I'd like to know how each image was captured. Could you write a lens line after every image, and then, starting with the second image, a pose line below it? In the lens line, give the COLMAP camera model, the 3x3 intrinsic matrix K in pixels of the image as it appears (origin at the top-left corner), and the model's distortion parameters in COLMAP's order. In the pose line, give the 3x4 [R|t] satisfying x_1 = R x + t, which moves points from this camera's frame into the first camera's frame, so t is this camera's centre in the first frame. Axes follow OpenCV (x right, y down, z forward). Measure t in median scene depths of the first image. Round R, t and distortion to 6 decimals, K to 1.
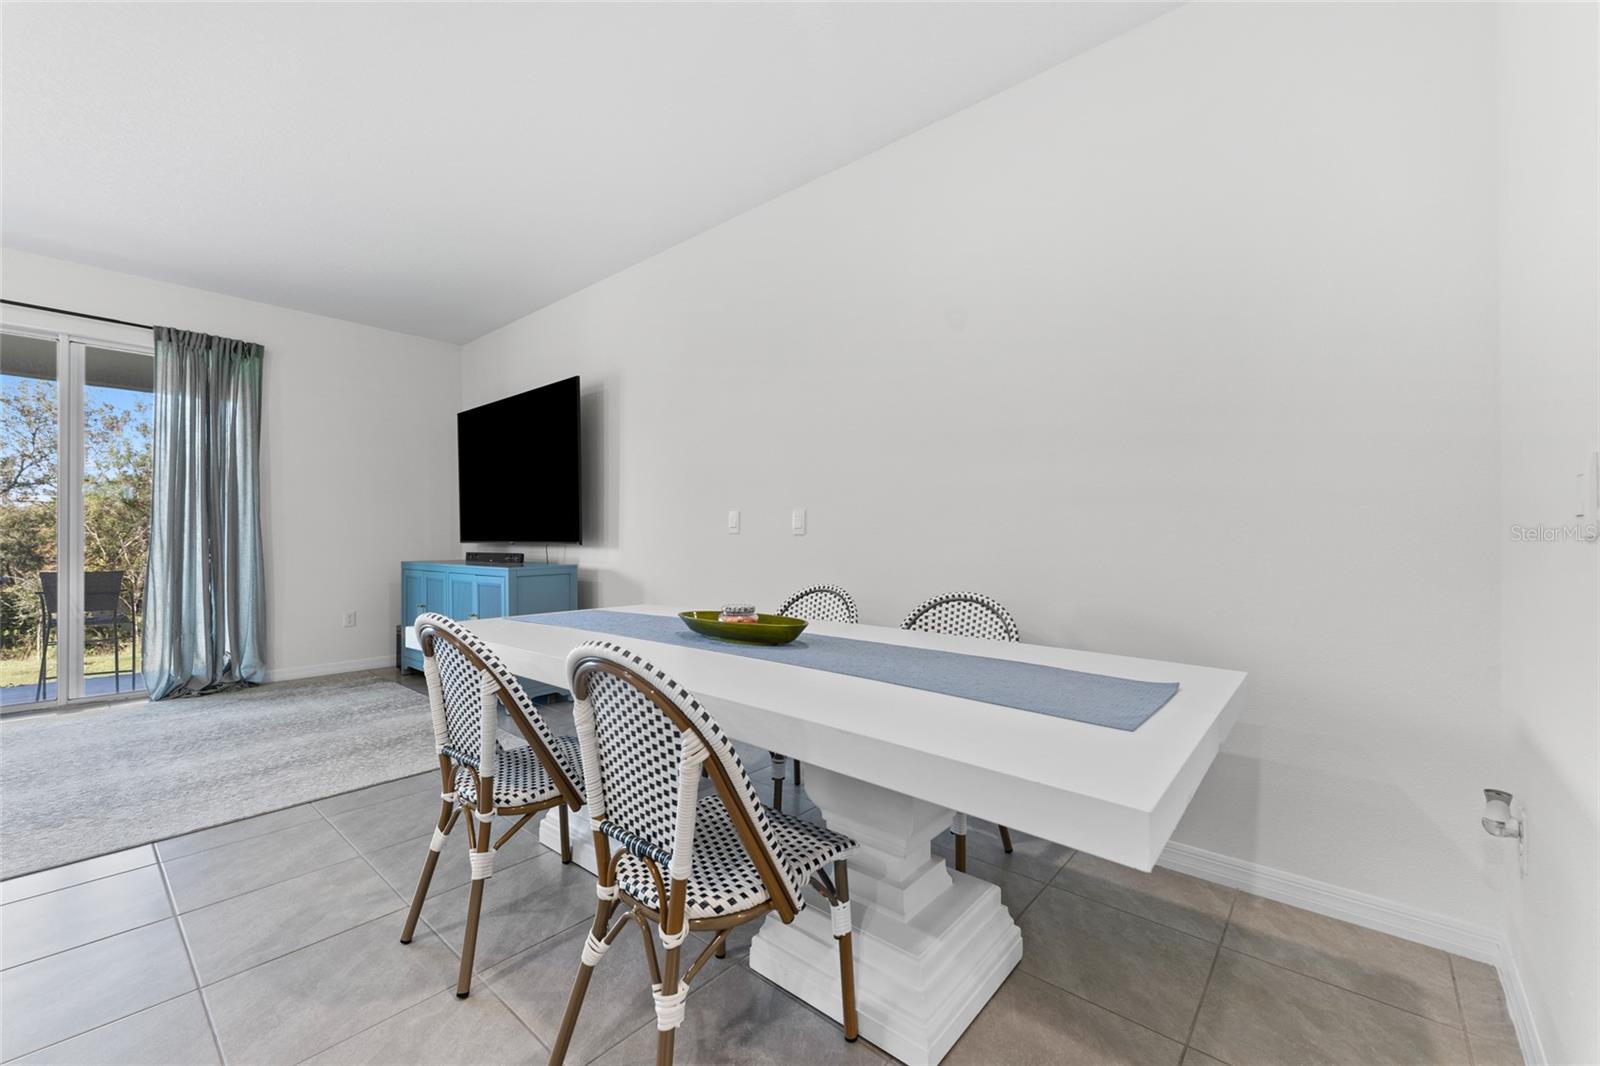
lens RADIAL K [[643.8, 0, 799.5], [0, 643.8, 536.6], [0, 0, 1]] dist [0.000581, 0.000032]
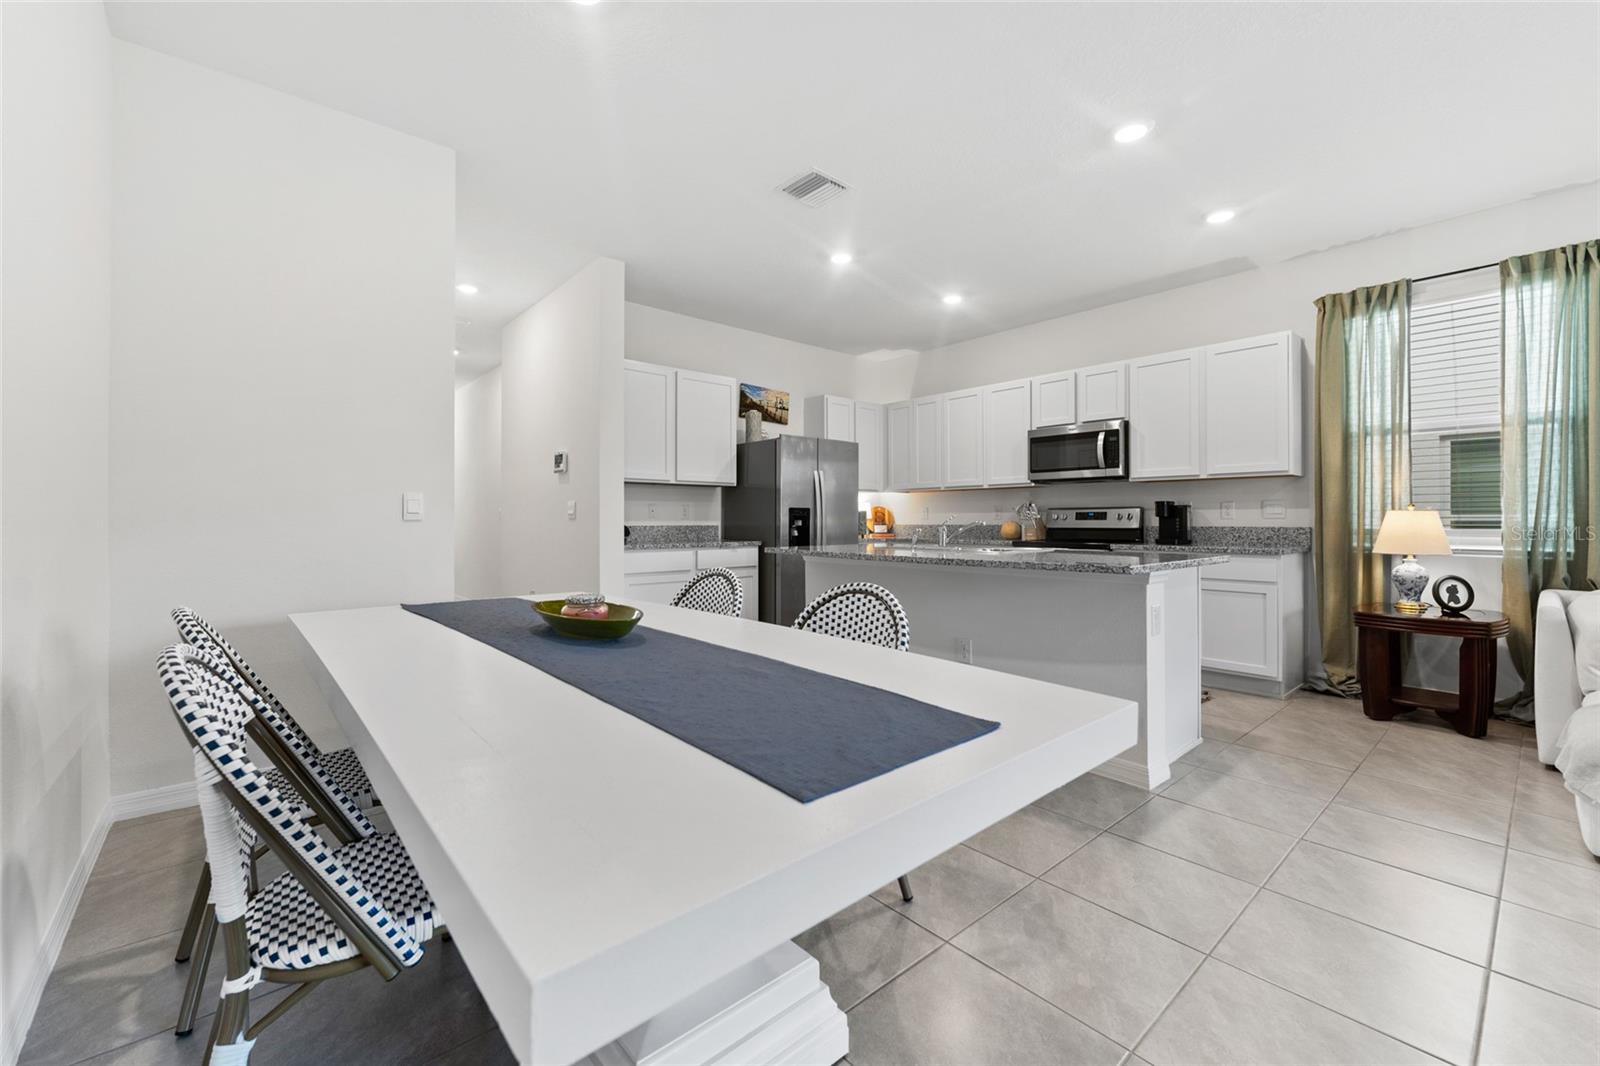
lens RADIAL K [[642.9, 0, 809.6], [0, 642.9, 507.2], [0, 0, 1]] dist [0.001199, 0.000059]
pose [[-0.989456, 0.001330, 0.144829, -0.250176], [-0.001772, 0.999772, -0.021283, 0.001748], [-0.144824, -0.021315, -0.989228, 0.873235]]
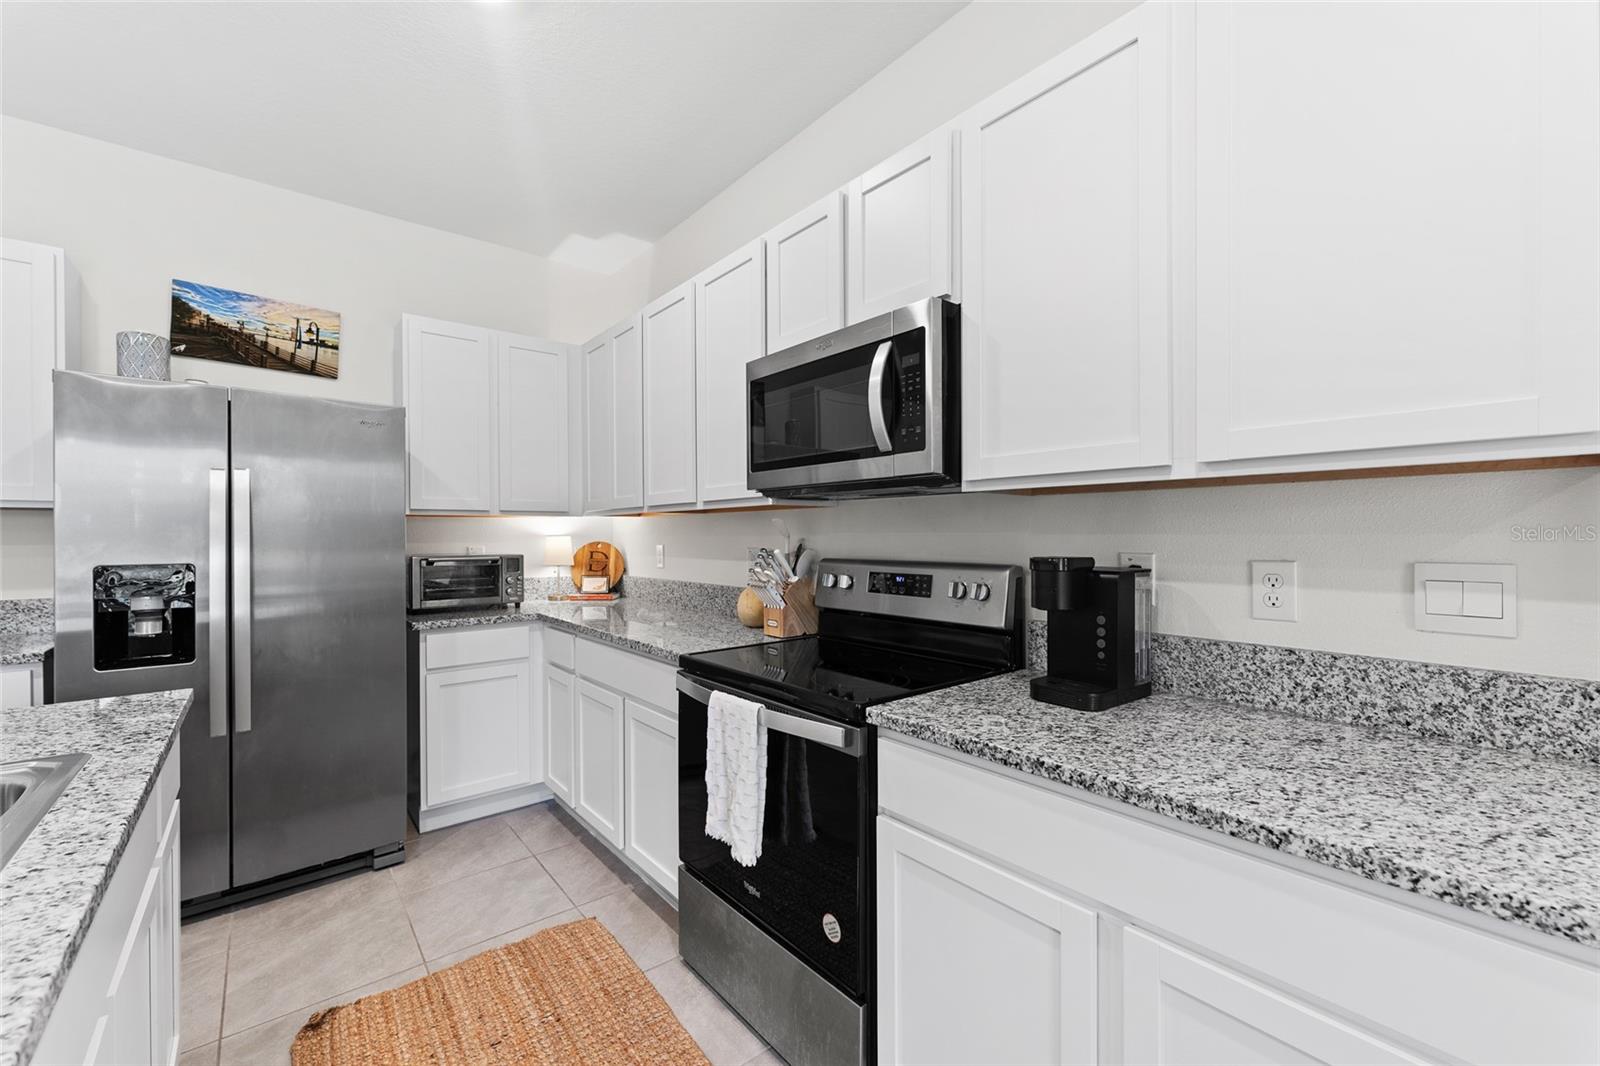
lens RADIAL K [[654.1, 0, 802.4], [0, 654.1, 533.5], [0, 0, 1]] dist [0.001184, 0.000426]
pose [[-0.985173, 0.003117, 0.171533, -0.631333], [0.003092, 0.999995, -0.000409, -0.046760], [-0.171534, 0.000128, -0.985178, 0.024742]]
